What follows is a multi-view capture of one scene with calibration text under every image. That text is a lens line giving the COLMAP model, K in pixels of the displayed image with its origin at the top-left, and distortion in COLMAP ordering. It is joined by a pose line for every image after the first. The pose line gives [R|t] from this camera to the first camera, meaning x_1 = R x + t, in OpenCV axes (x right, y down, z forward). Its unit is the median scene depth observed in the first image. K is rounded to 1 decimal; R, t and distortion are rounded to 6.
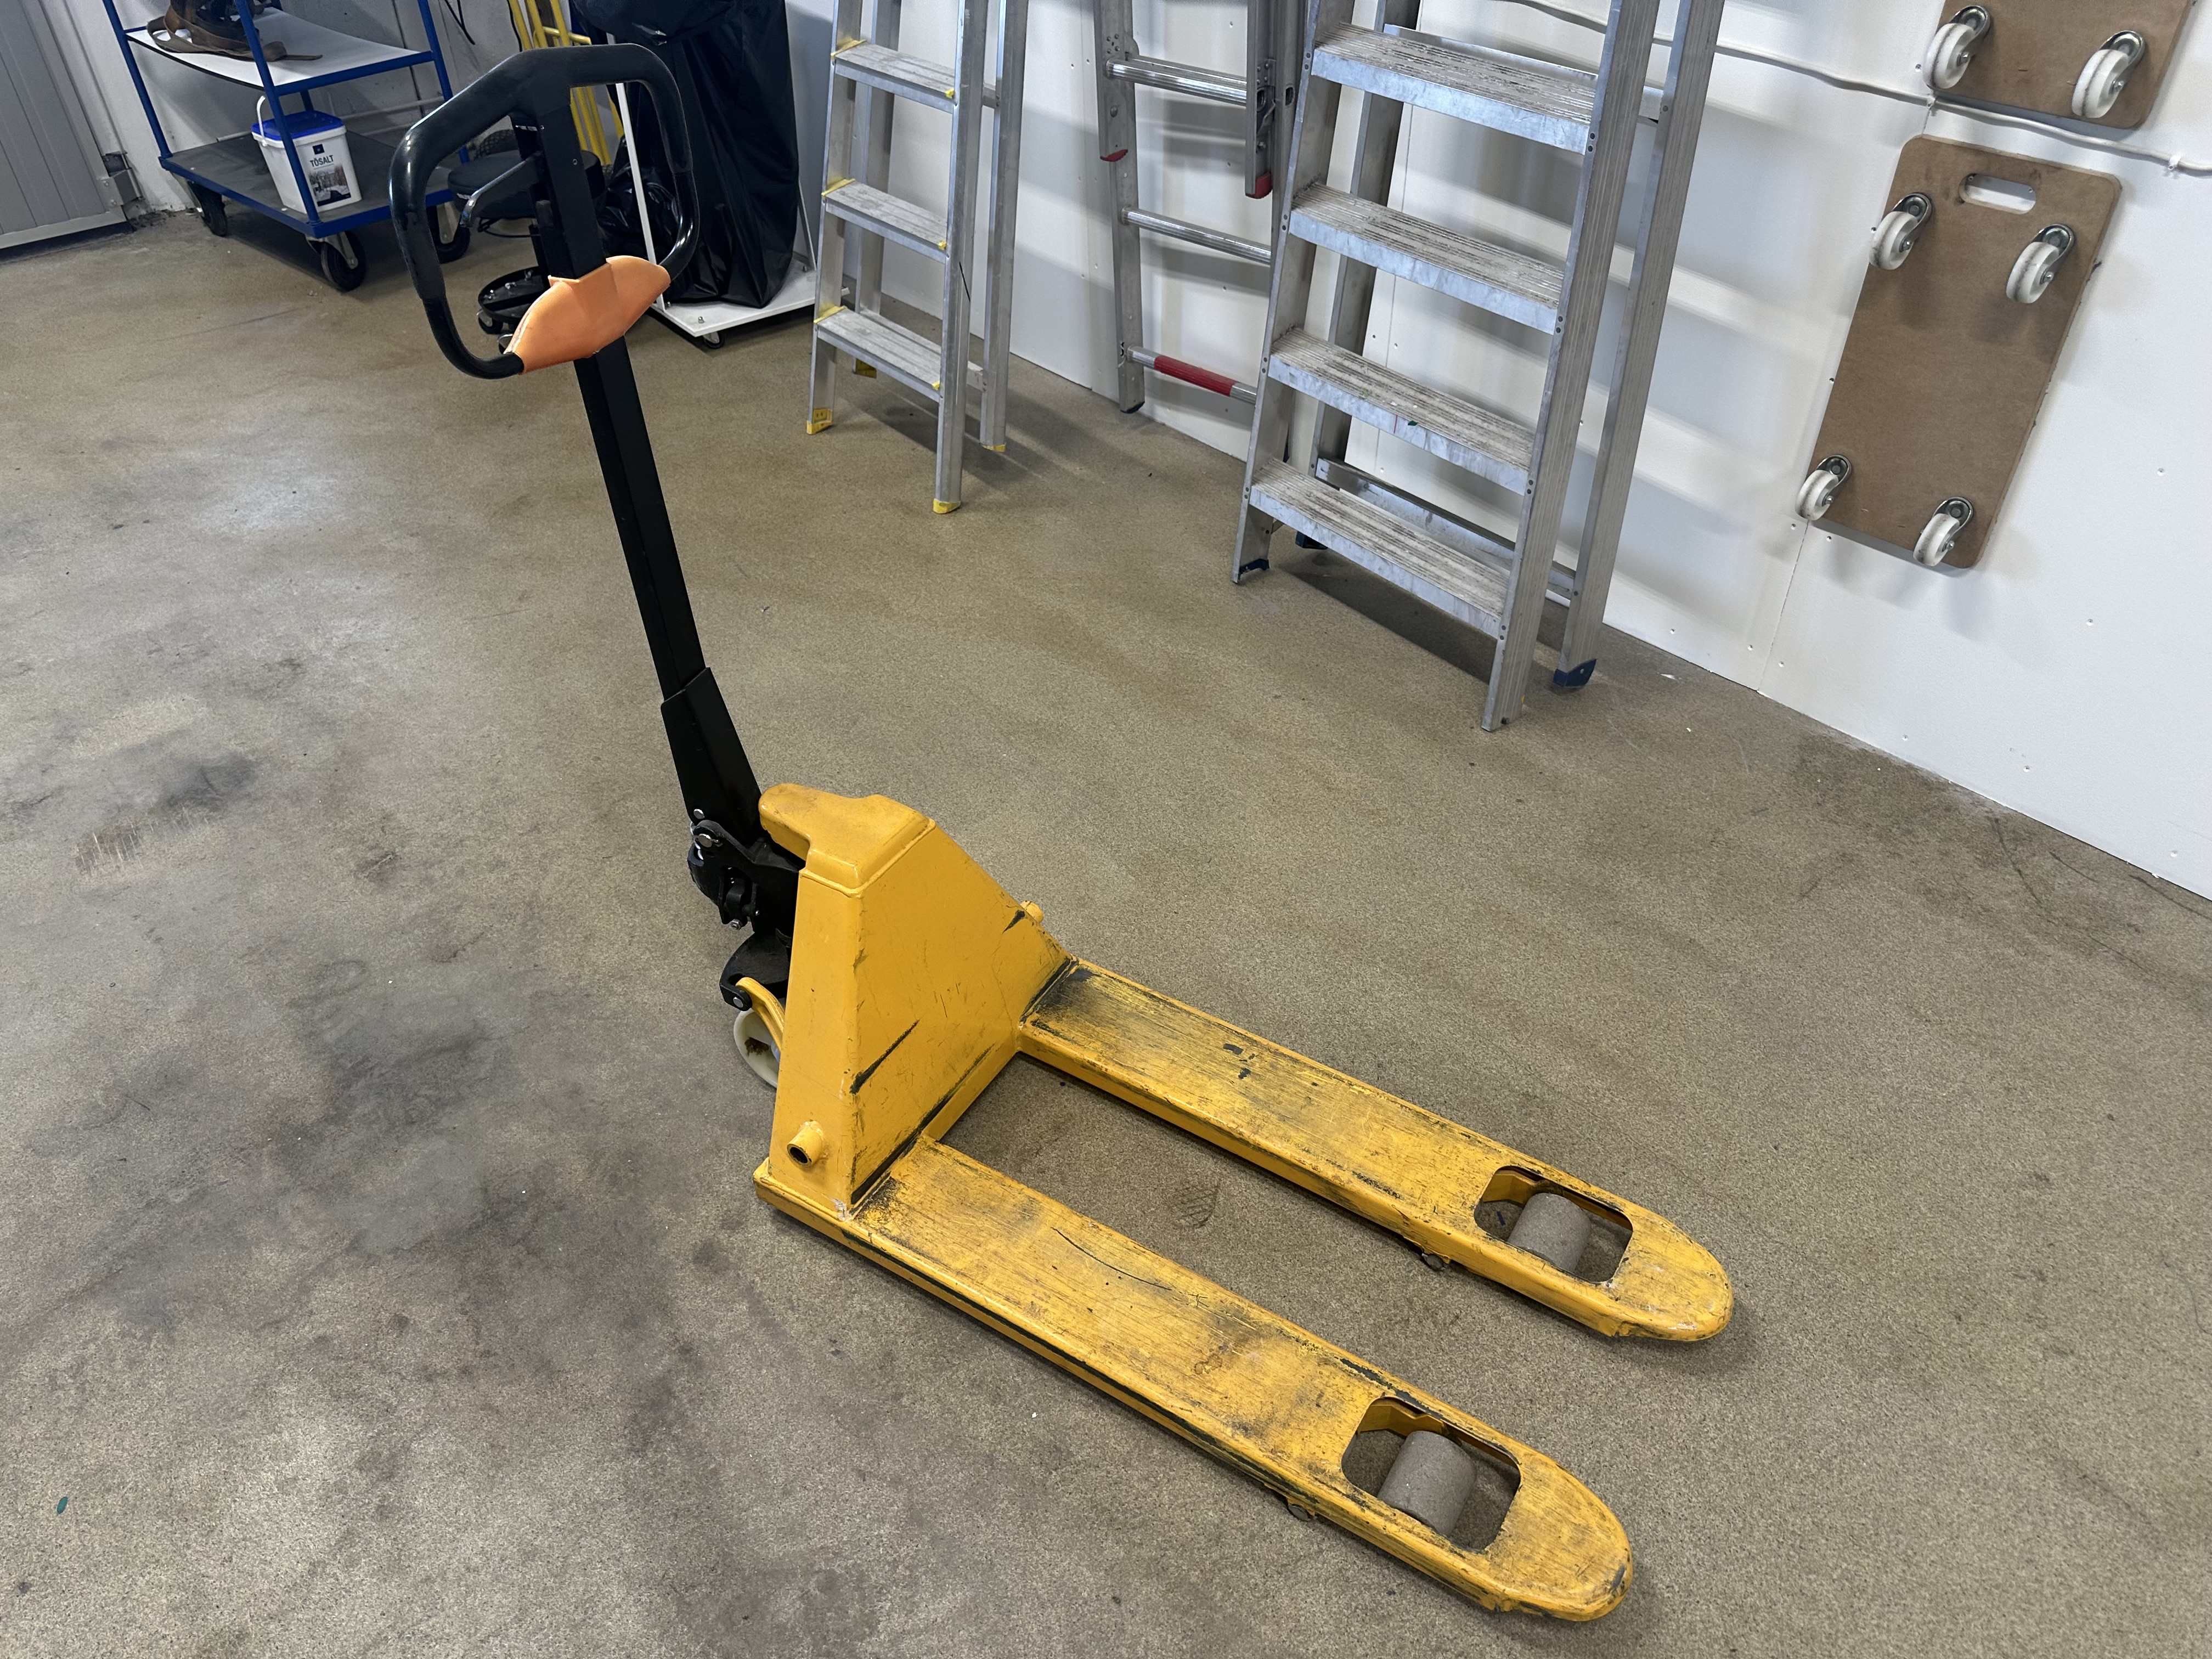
lens RADIAL K [[1563.2, 0, 1115.7], [0, 1563.2, 827.2], [0, 0, 1]] dist [0.157756, -0.321091]
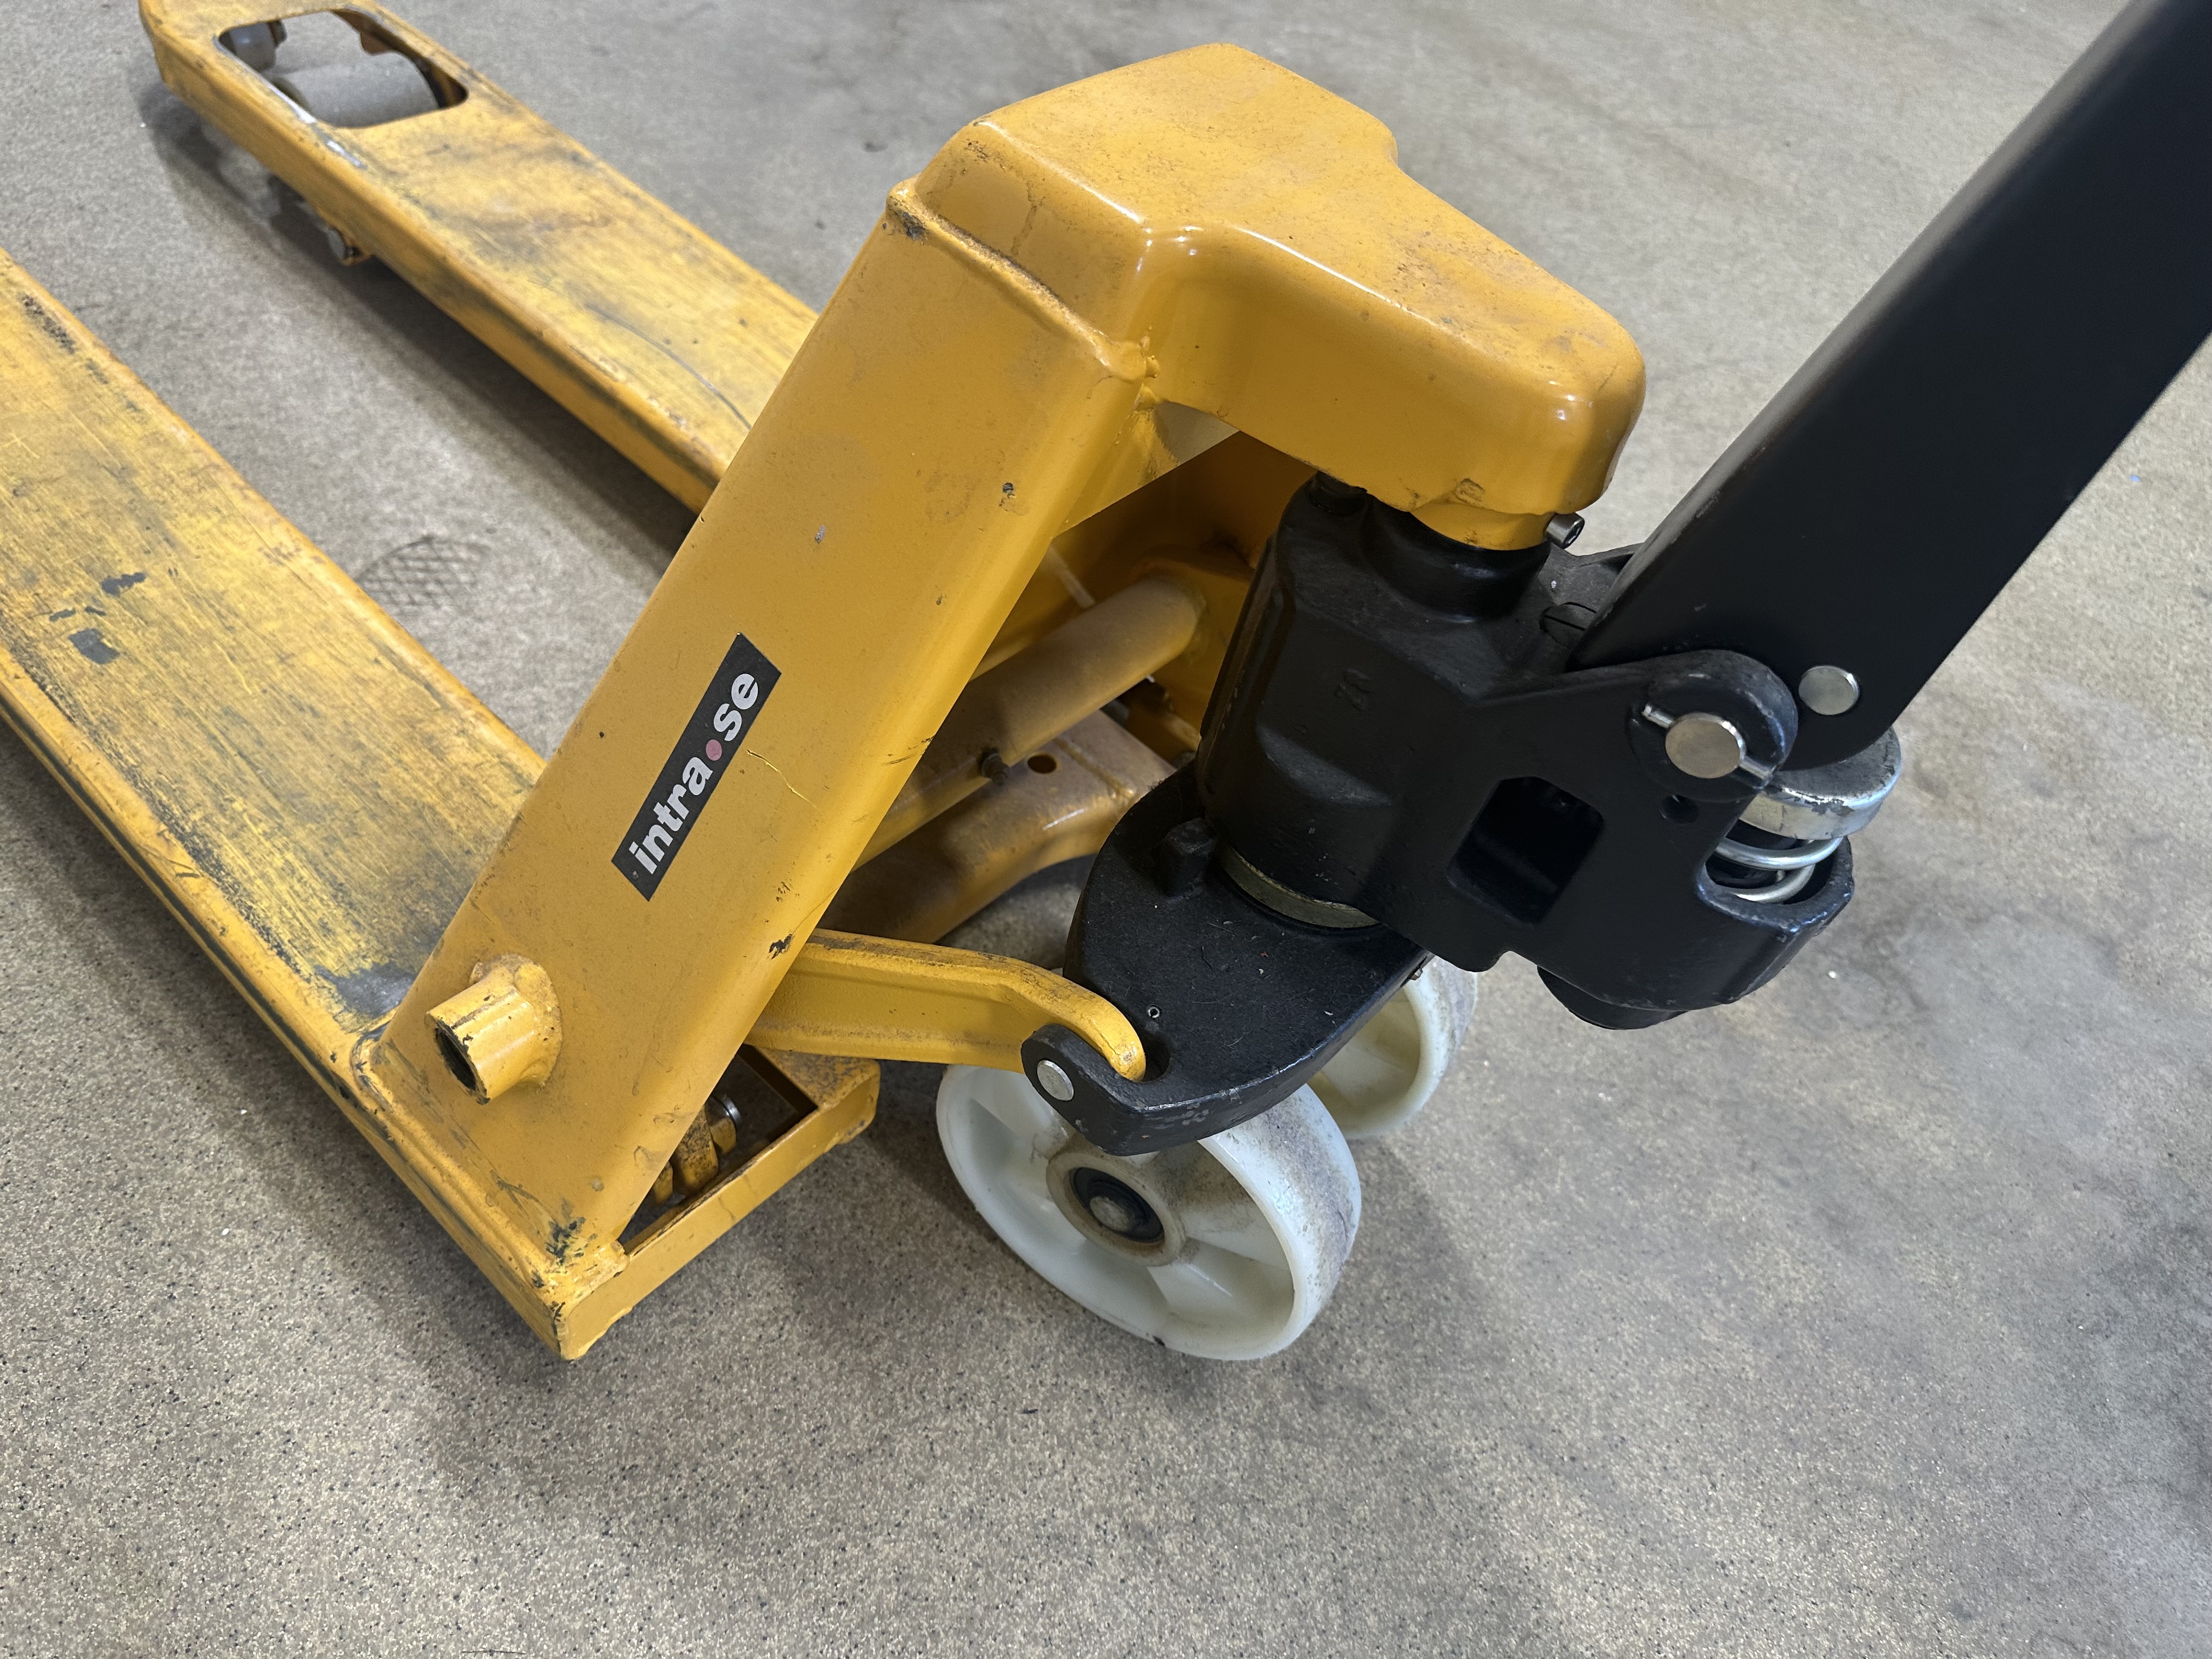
lens RADIAL K [[1595.6, 0, 1091.9], [0, 1595.6, 840.7], [0, 0, 1]] dist [0.002455, -0.008066]
pose [[-0.973025, -0.230693, 0.001608, -0.162863], [-0.005697, 0.030997, 0.999503, -0.229689], [-0.230629, 0.972533, -0.031475, 1.056557]]
